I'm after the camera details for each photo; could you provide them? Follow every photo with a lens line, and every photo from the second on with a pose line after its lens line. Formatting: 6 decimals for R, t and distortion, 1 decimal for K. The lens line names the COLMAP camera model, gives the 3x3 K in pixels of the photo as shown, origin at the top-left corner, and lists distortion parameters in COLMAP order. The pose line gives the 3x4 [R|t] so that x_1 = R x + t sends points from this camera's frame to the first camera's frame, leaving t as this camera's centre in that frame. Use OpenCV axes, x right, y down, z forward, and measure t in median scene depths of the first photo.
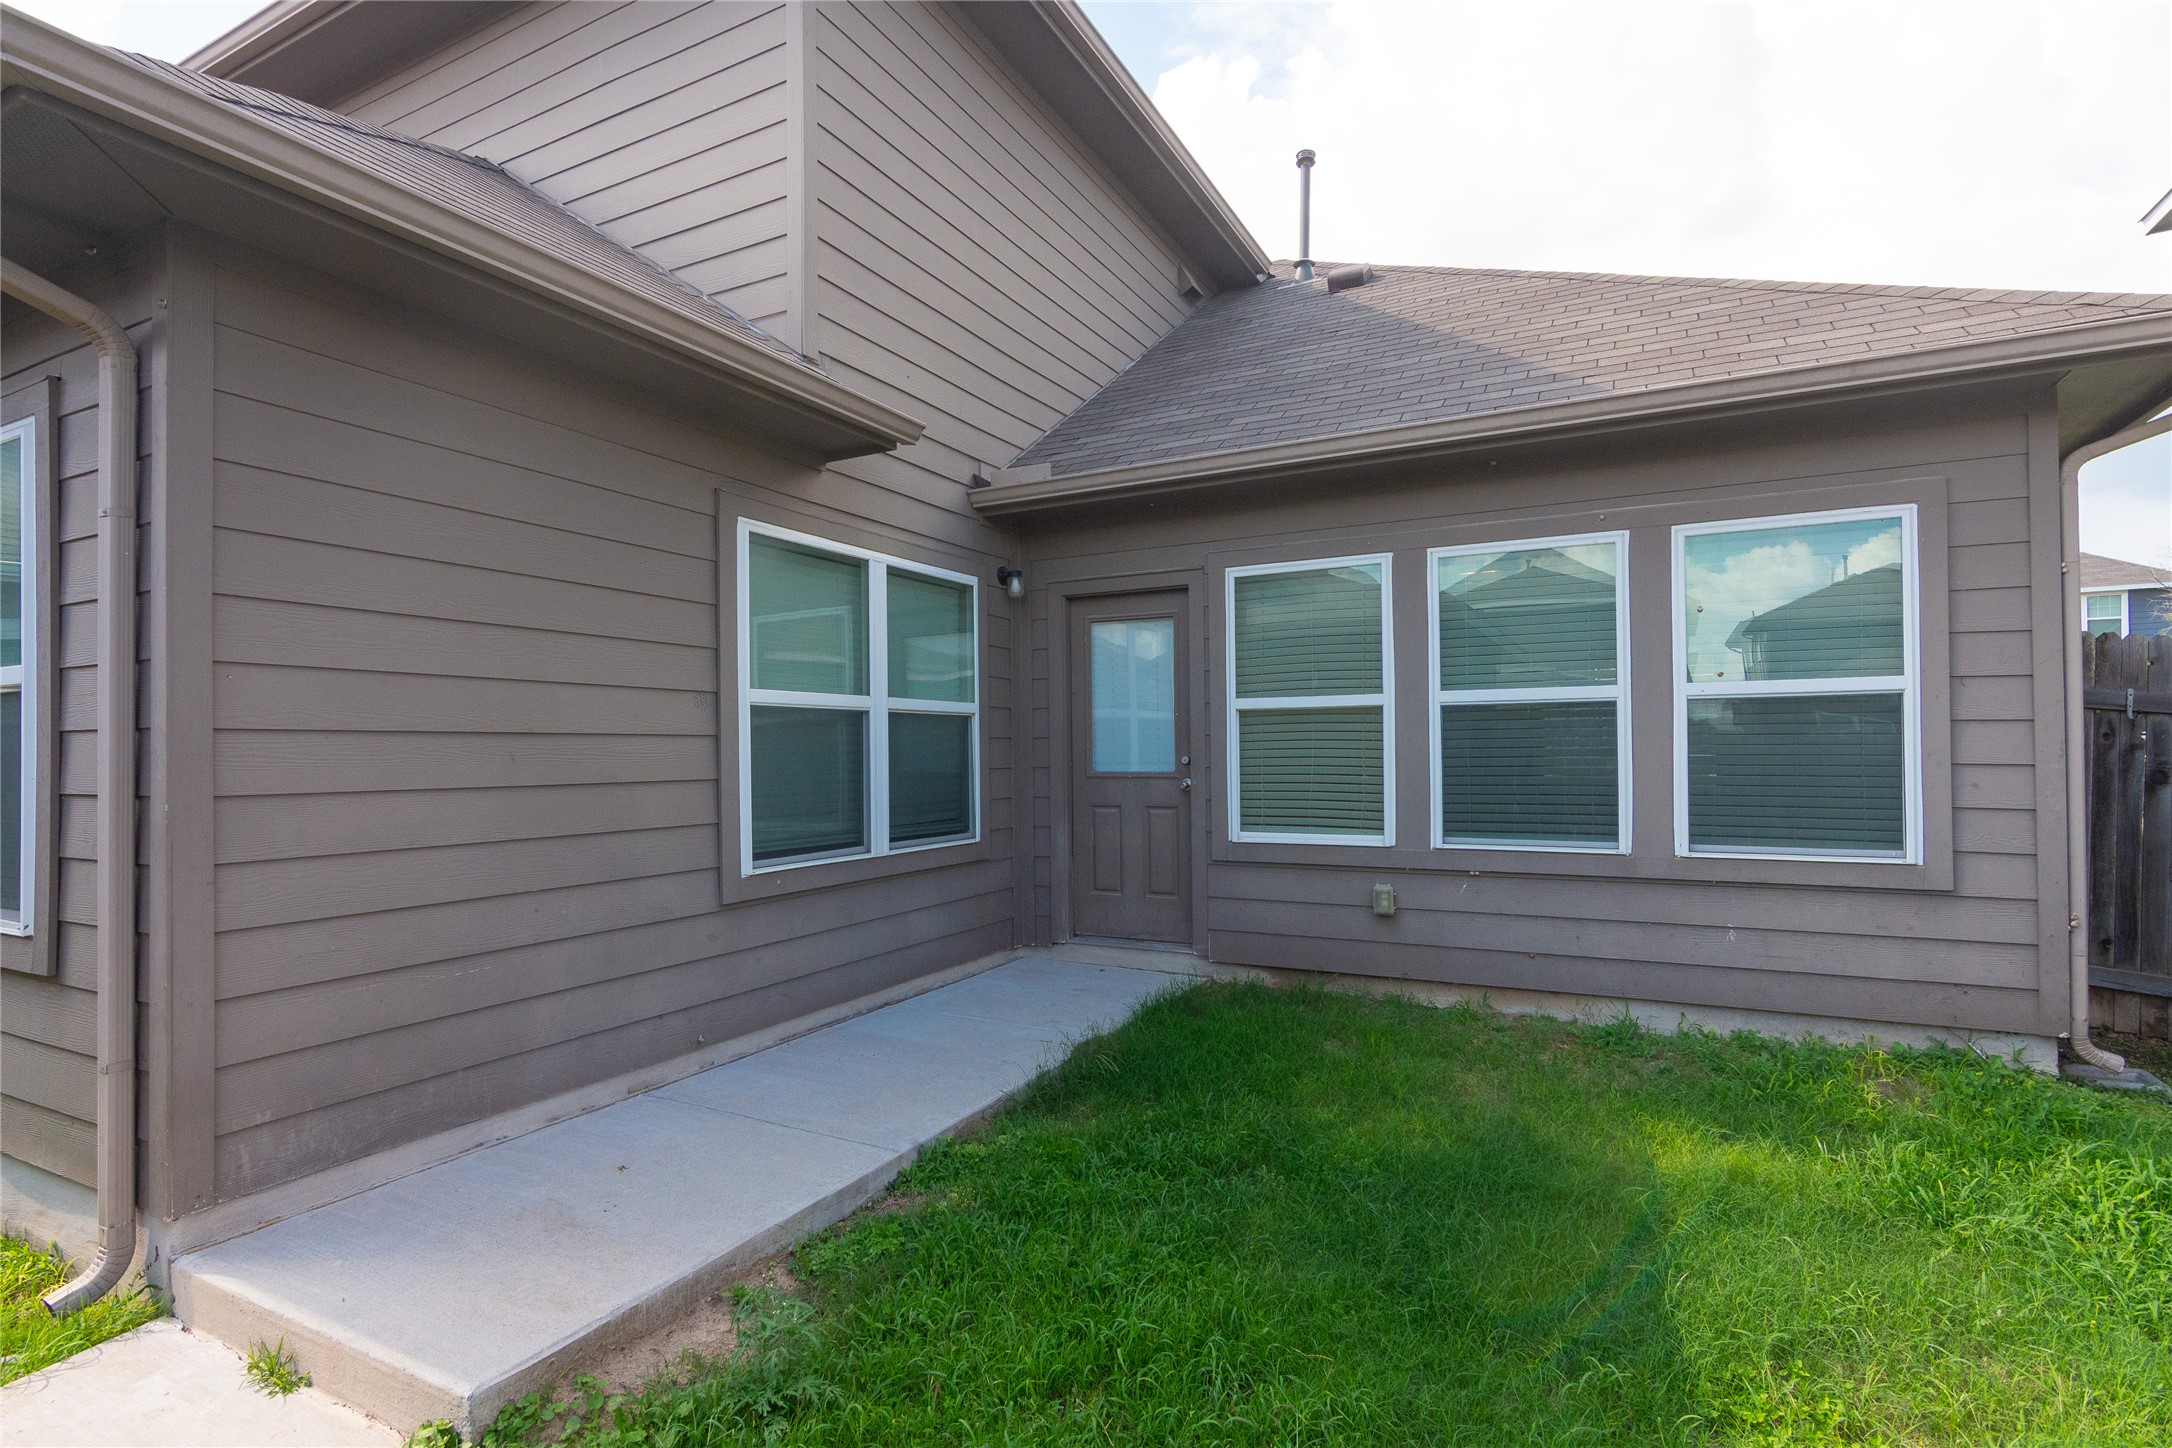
lens RADIAL K [[1058.8, 0, 1086.0], [0, 1058.8, 724.0], [0, 0, 1]] dist [0.001769, 0.000688]
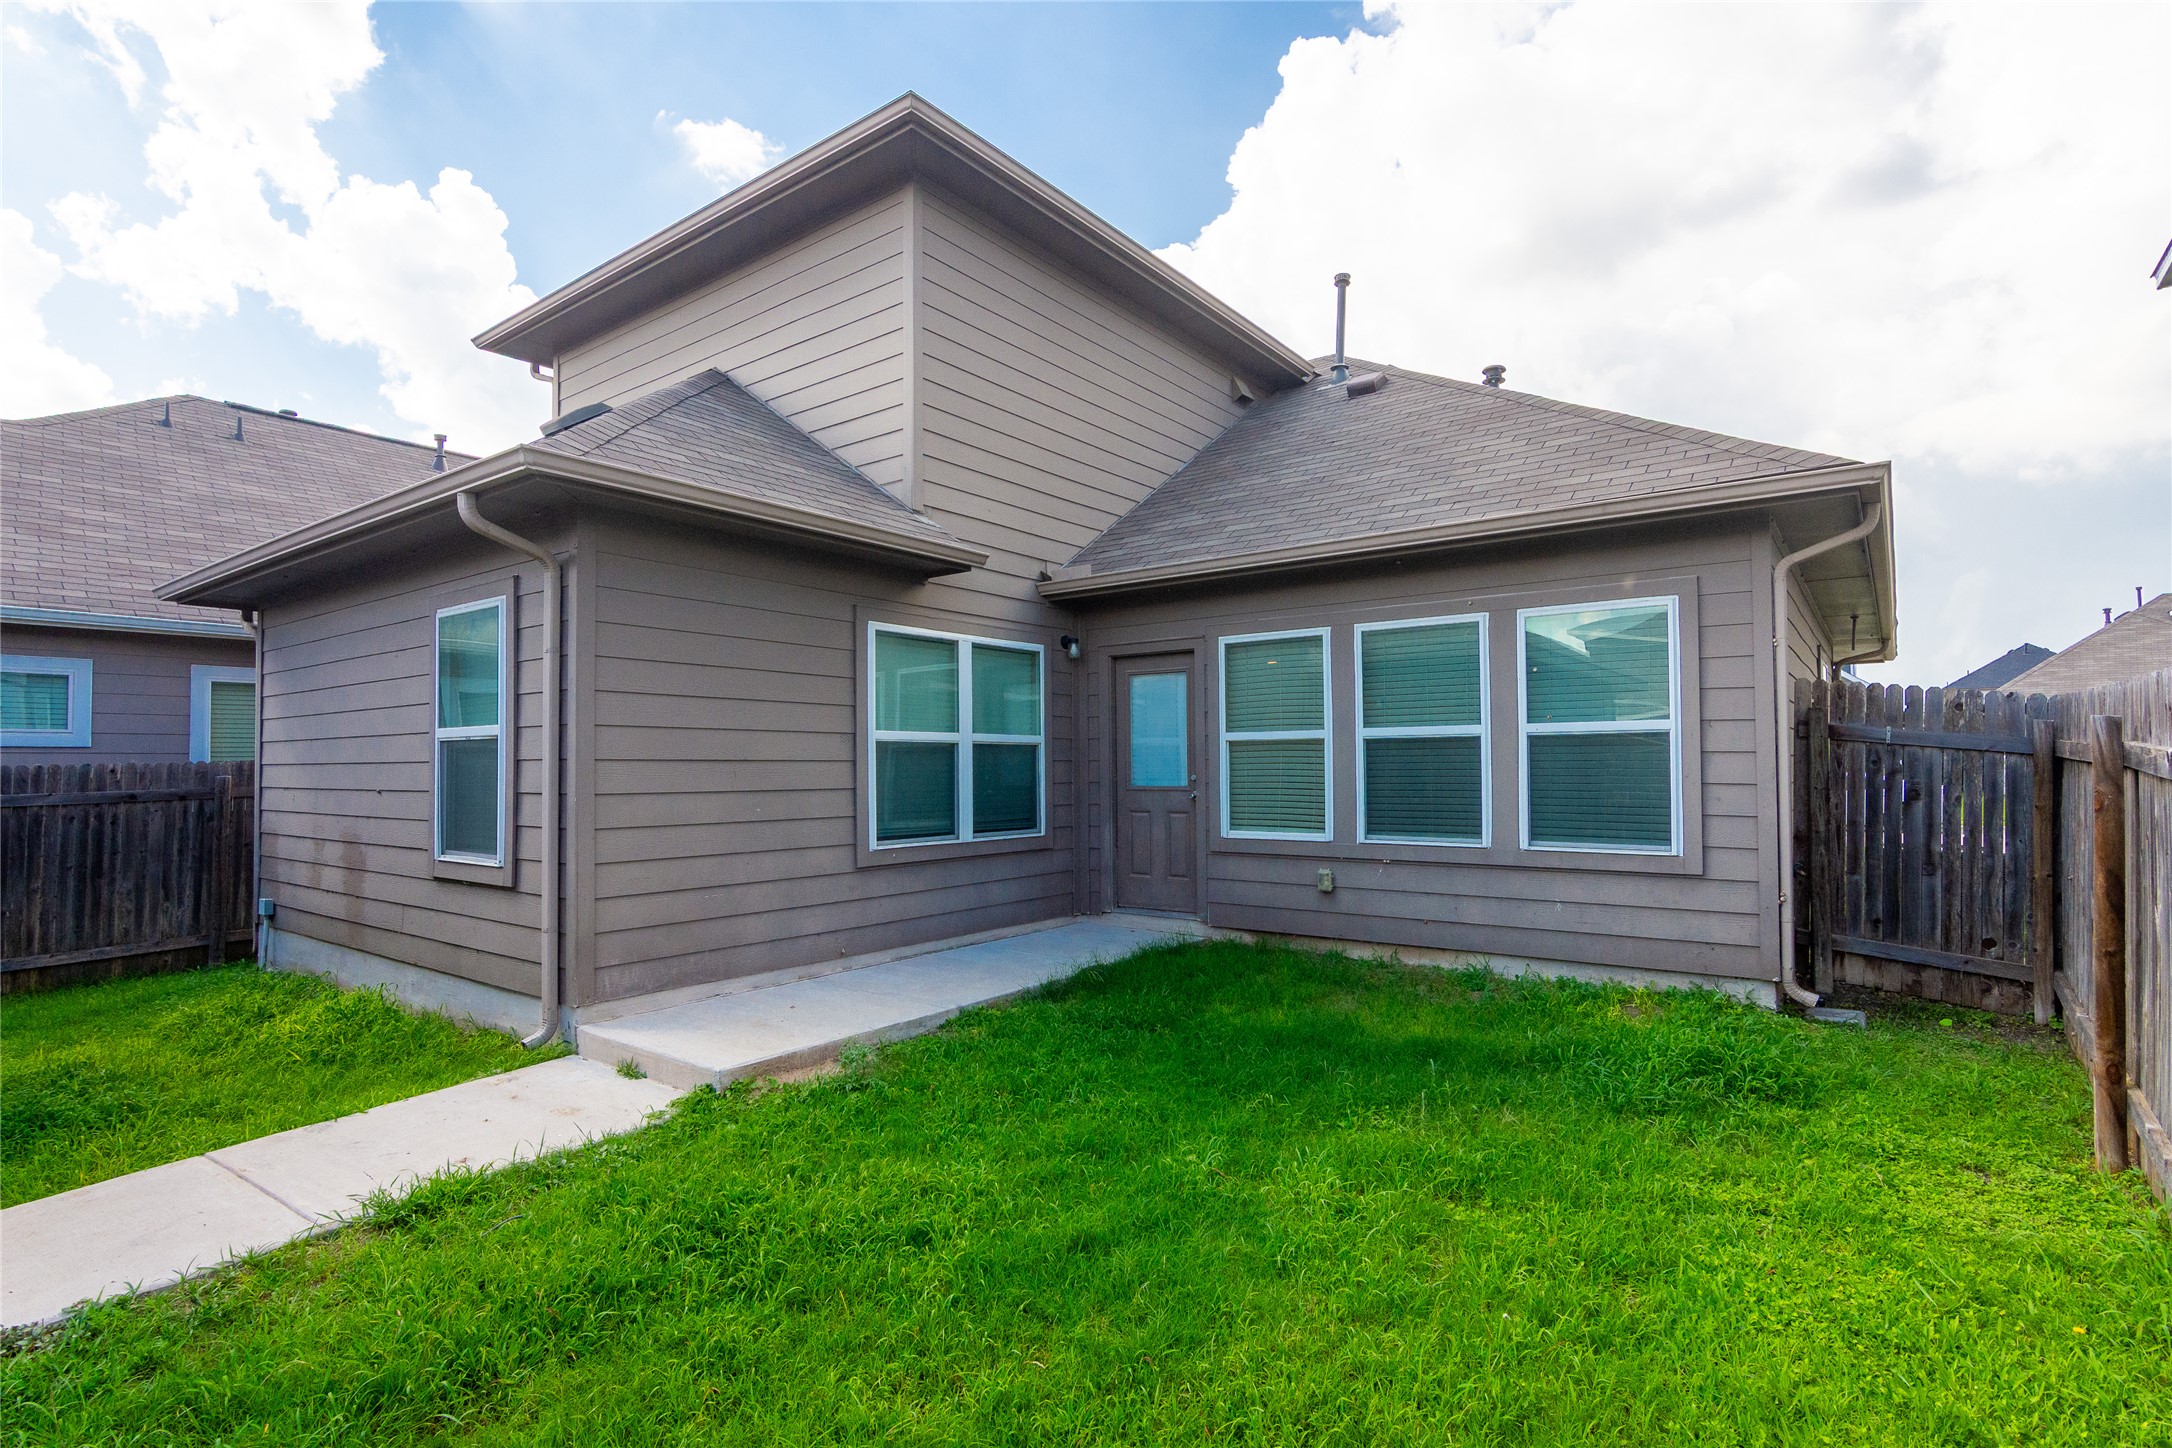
lens RADIAL K [[1058.8, 0, 1086.0], [0, 1058.8, 724.0], [0, 0, 1]] dist [0.001769, 0.000688]
pose [[0.986128, -0.003447, -0.165952, 0.219495], [0.000911, 0.999882, -0.015351, -0.016381], [0.165985, 0.014987, 0.986014, -0.431904]]
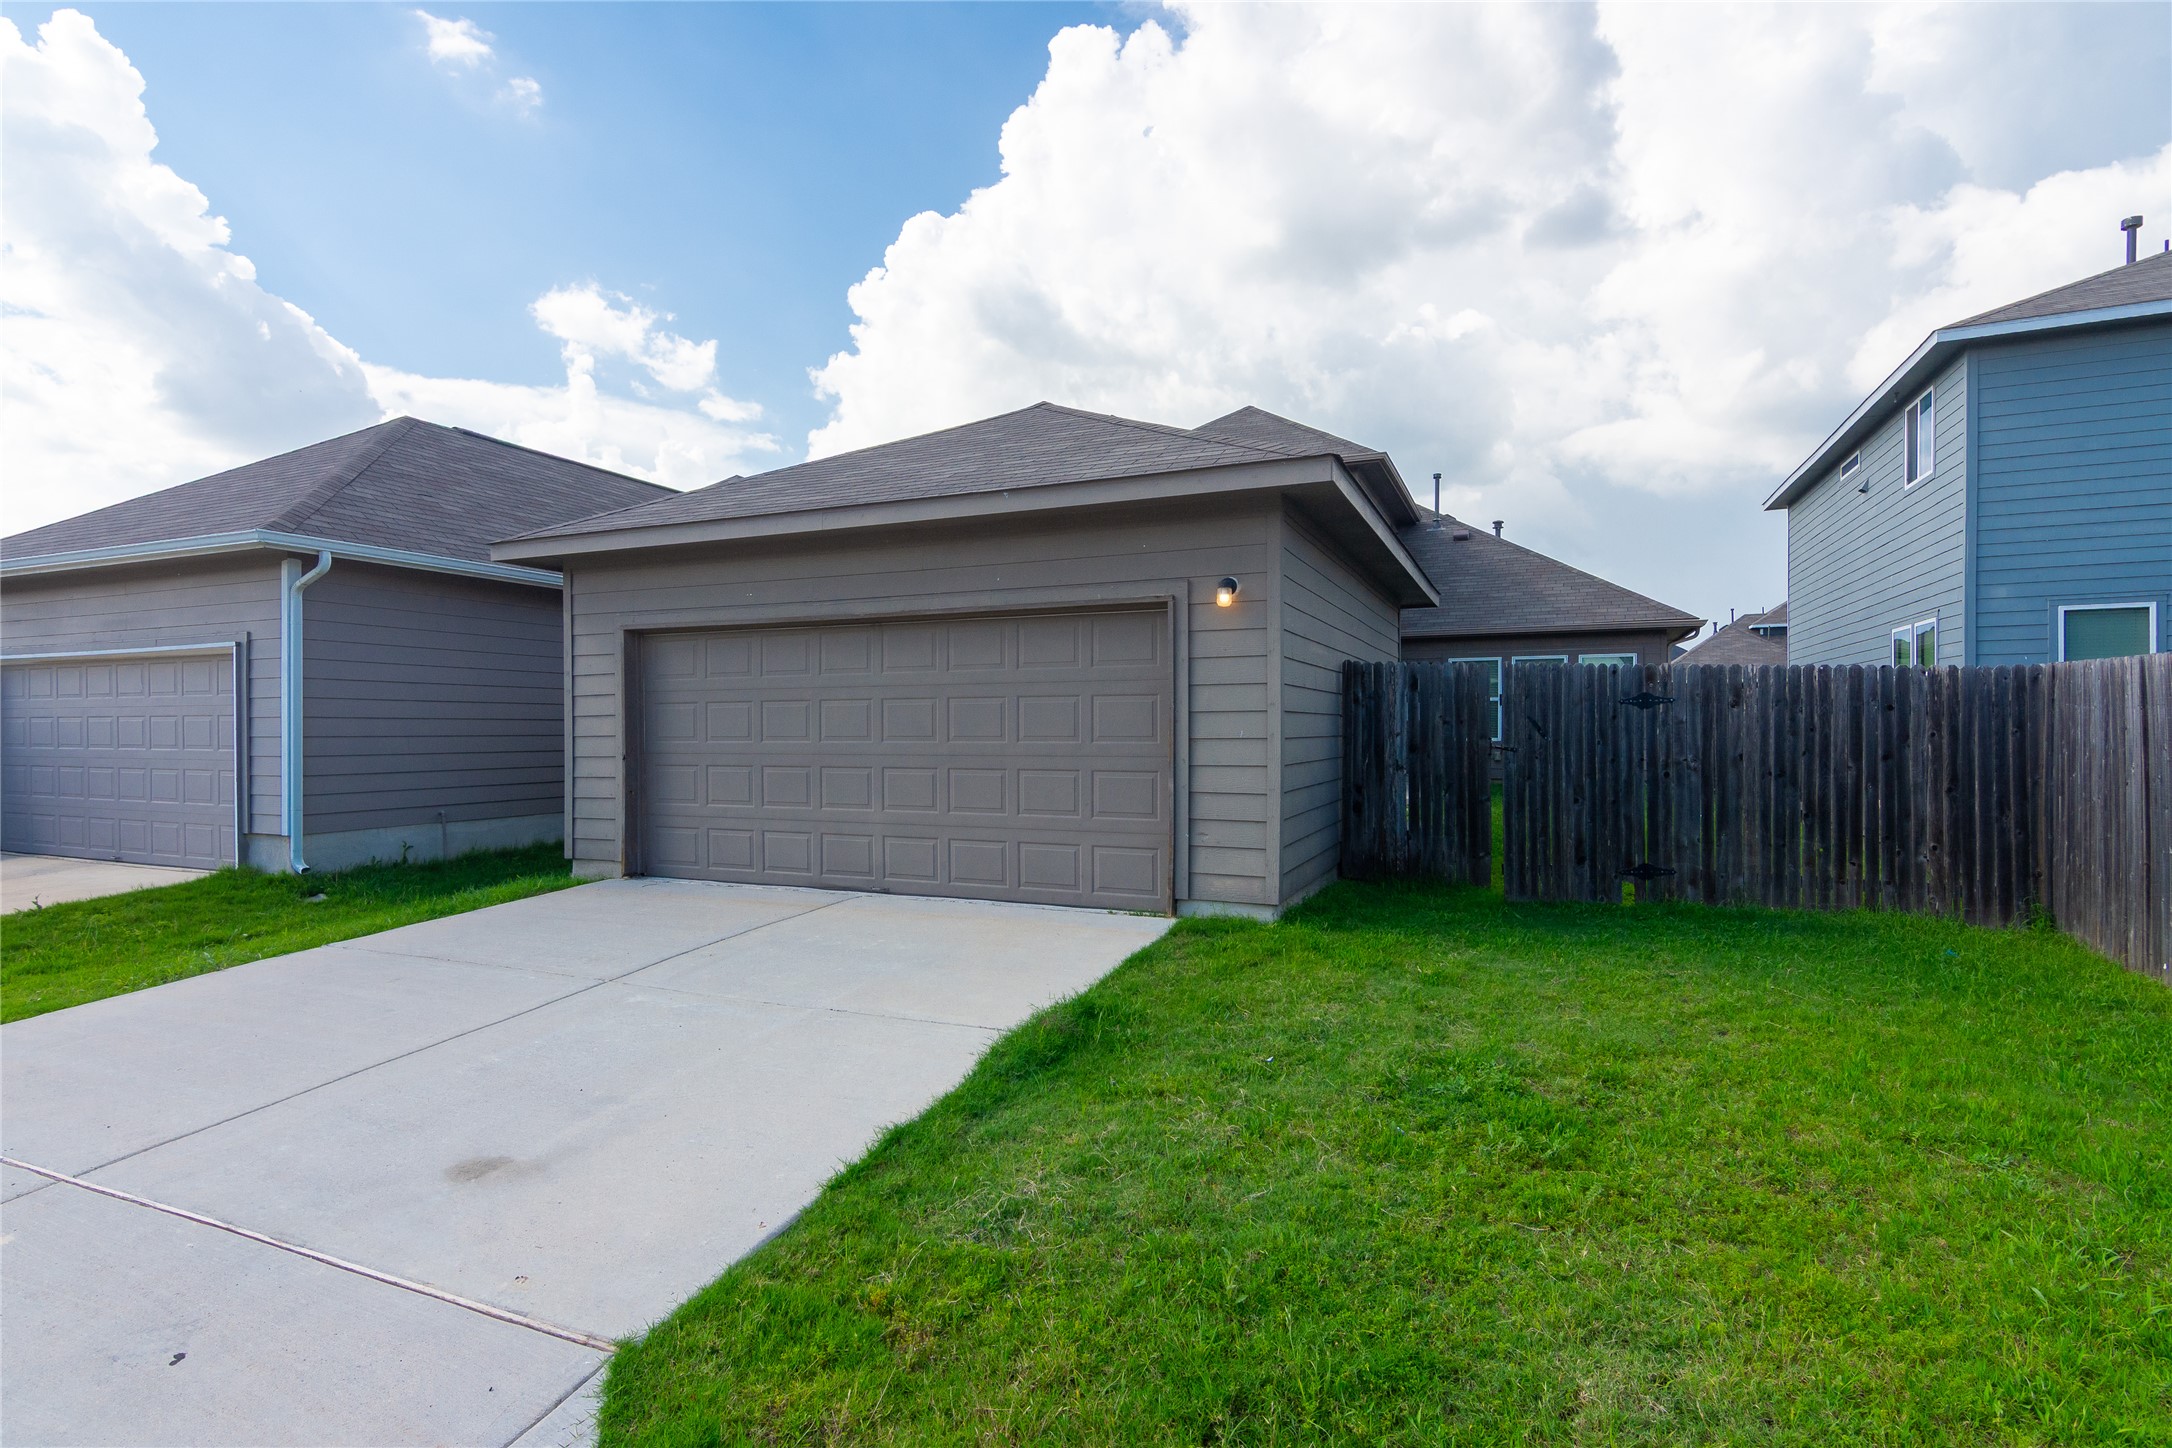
lens RADIAL K [[1058.8, 0, 1086.0], [0, 1058.8, 724.0], [0, 0, 1]] dist [0.001769, 0.000688]
pose [[0.997873, 0.004529, 0.065031, -1.419990], [-0.005730, 0.999816, 0.018284, 0.002963], [-0.064936, -0.018617, 0.997716, -2.620433]]
